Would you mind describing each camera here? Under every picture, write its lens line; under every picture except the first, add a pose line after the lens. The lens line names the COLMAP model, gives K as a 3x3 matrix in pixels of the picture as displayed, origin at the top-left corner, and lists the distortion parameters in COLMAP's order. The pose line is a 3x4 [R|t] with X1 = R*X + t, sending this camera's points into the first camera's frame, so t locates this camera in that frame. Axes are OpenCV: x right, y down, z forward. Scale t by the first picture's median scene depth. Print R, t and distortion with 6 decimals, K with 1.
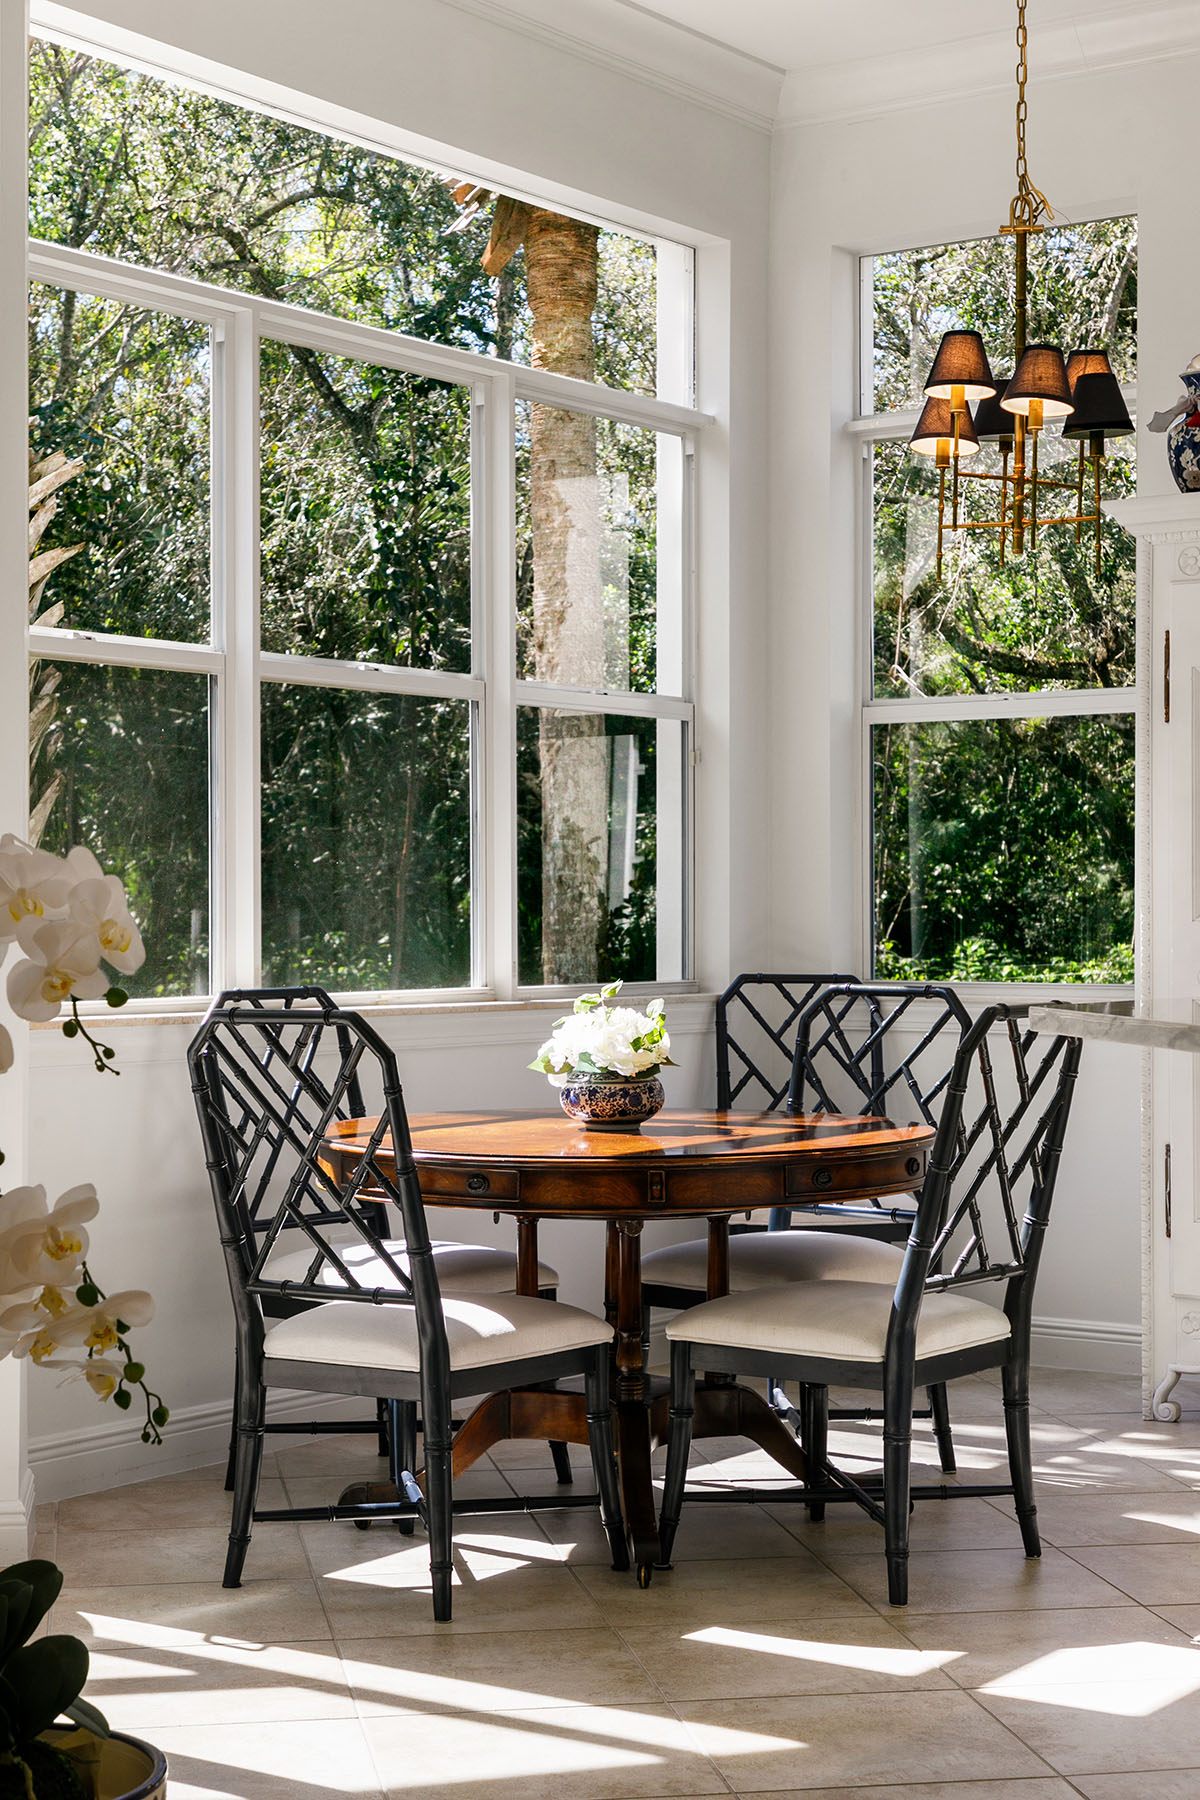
lens RADIAL K [[2927.5, 0, 600.0], [0, 2927.5, 900.0], [0, 0, 1]] dist [0.119743, -0.018306]
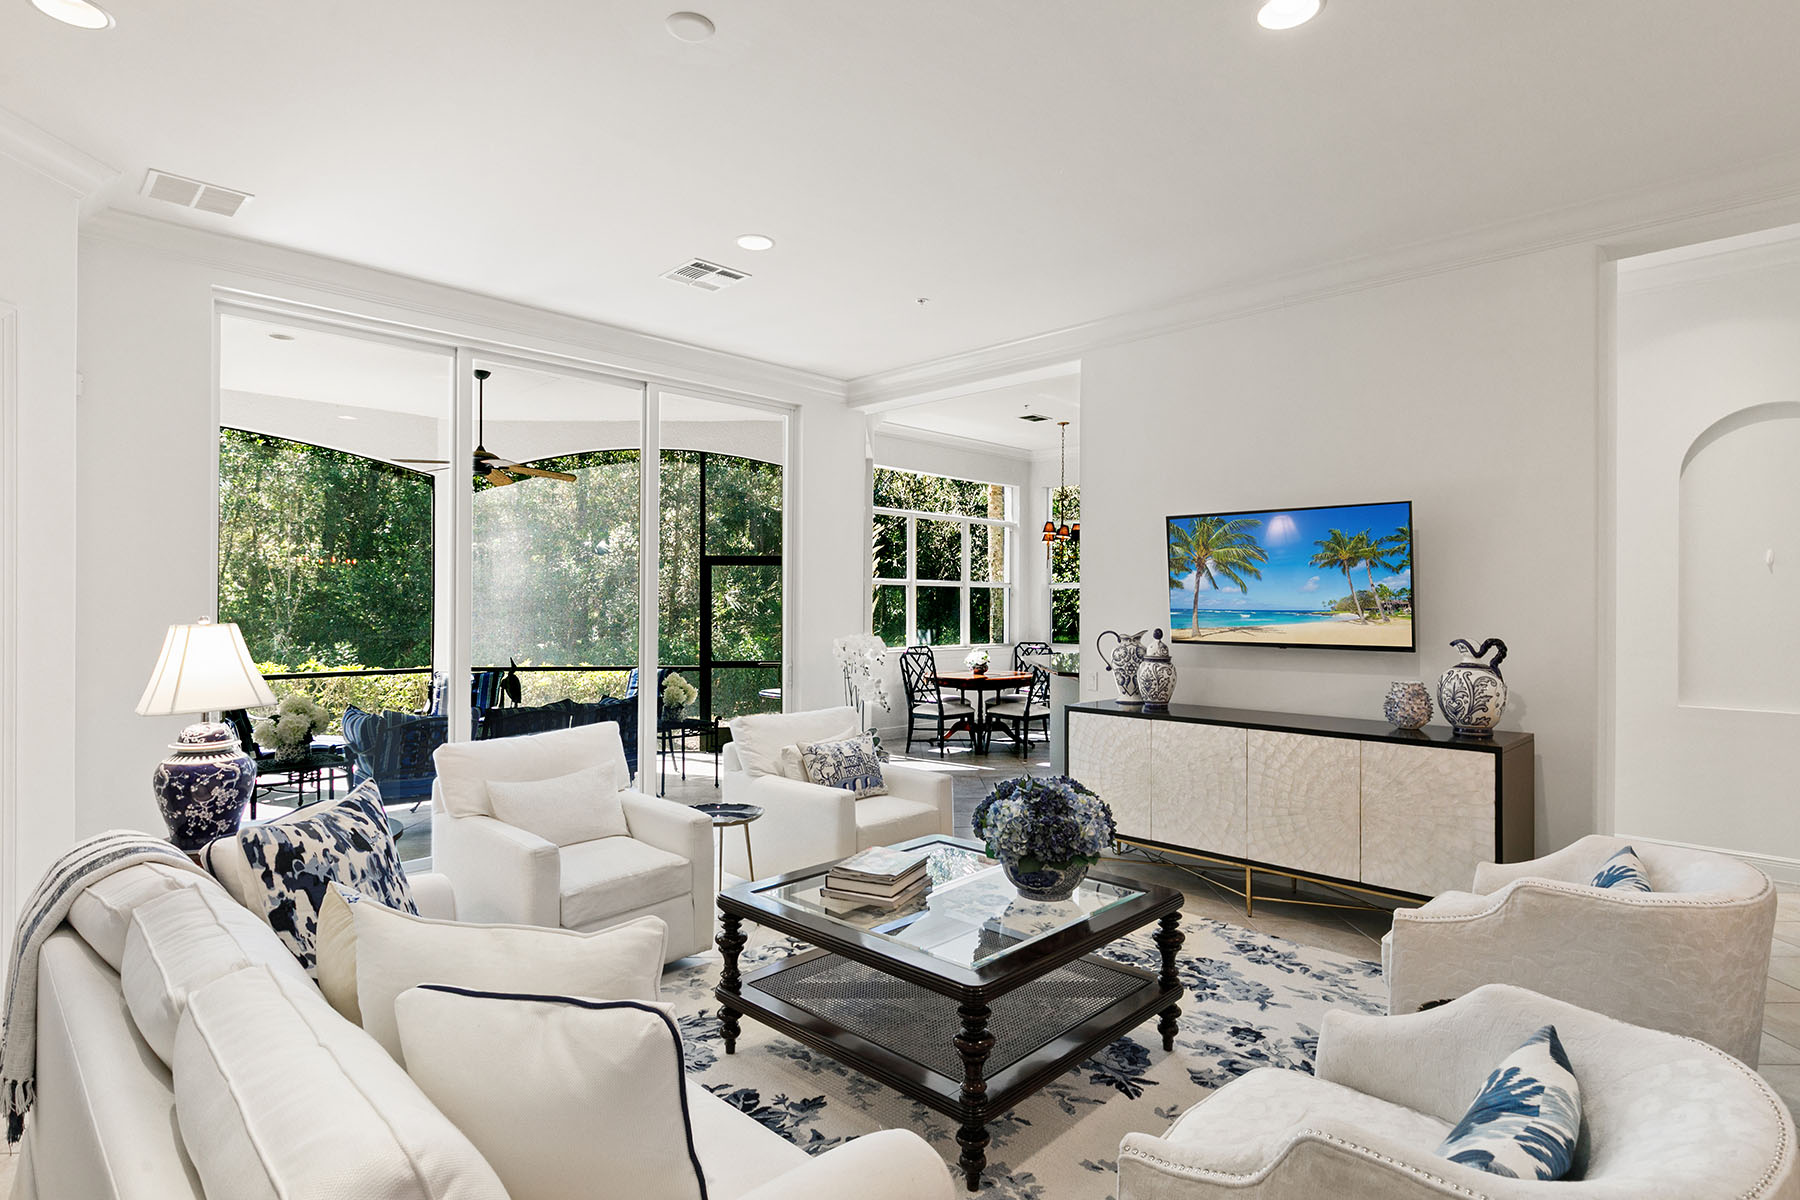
lens RADIAL K [[929.0, 0, 911.5], [0, 929.0, 598.1], [0, 0, 1]] dist [0.002100, 0.000259]
pose [[0.988535, 0.003839, -0.150946, 0.122813], [-0.004340, 0.999986, -0.002990, -0.048414], [0.150932, 0.003611, 0.988538, -0.620096]]
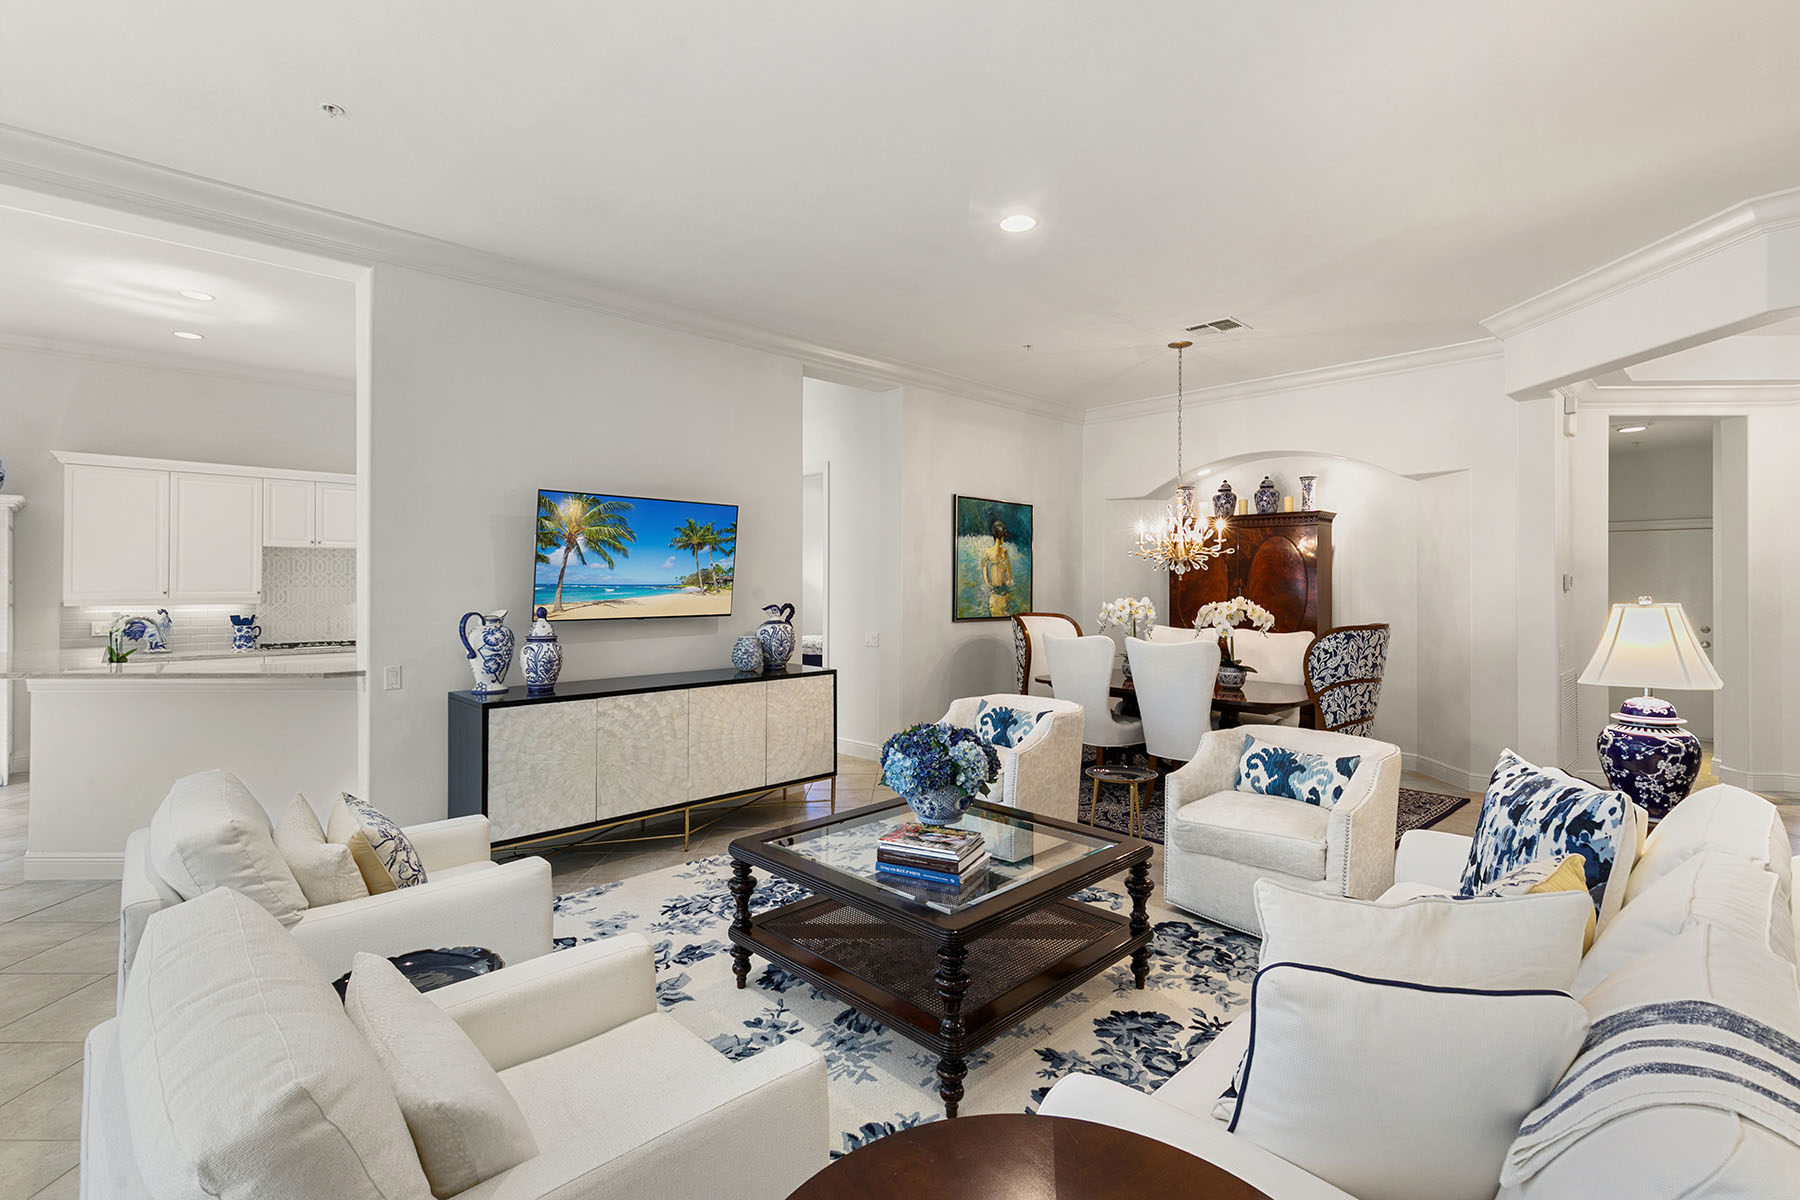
lens RADIAL K [[802.2, 0, 904.5], [0, 802.2, 580.7], [0, 0, 1]] dist [-0.000940, -0.000075]
pose [[0.173842, 0.003926, 0.984766, -0.370801], [0.000085, 0.999992, -0.004002, -0.043221], [-0.984774, 0.000779, 0.173840, -0.204694]]
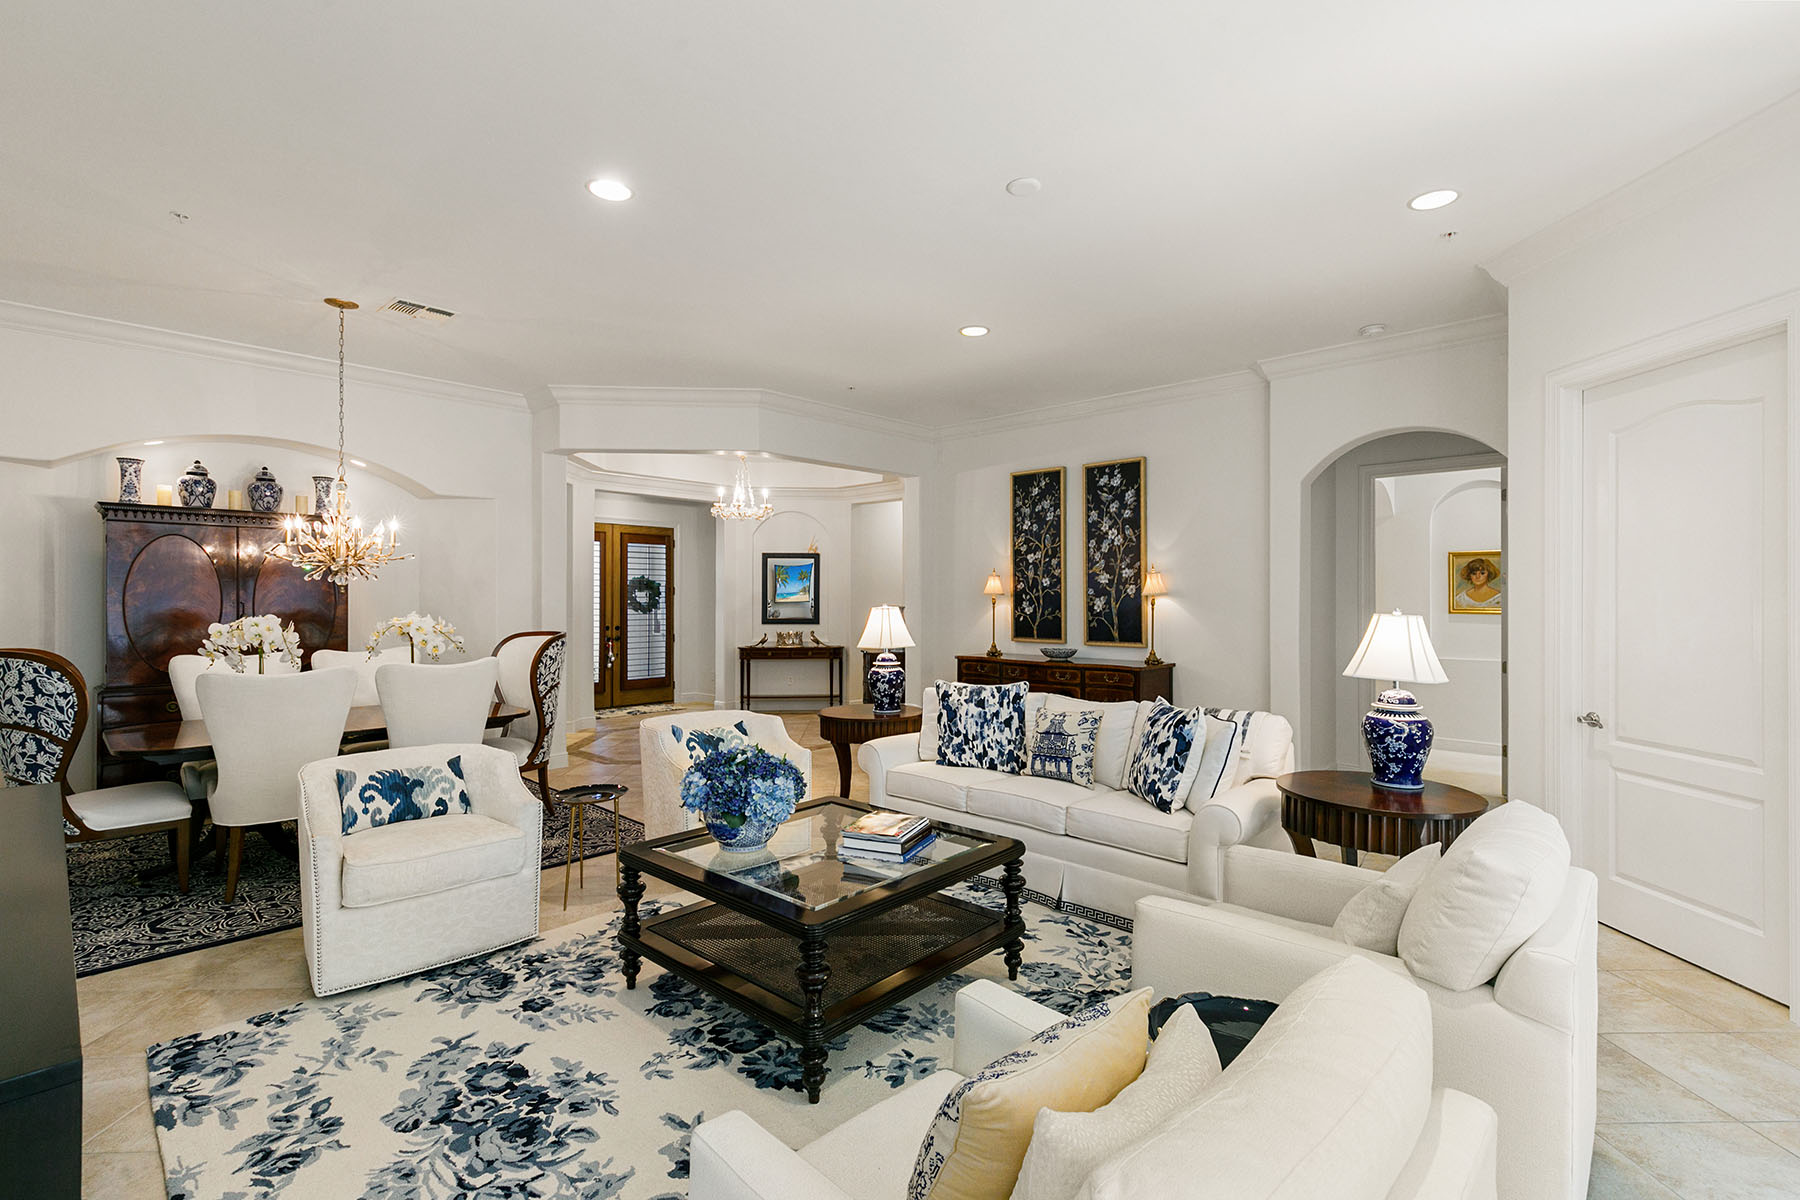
lens RADIAL K [[812.6, 0, 895.4], [0, 812.6, 594.9], [0, 0, 1]] dist [0.009307, -0.000678]
pose [[-0.989844, -0.003142, 0.142124, -0.036153], [-0.003798, 0.999983, -0.004346, -0.045245], [-0.142108, -0.004842, -0.989839, 0.318075]]
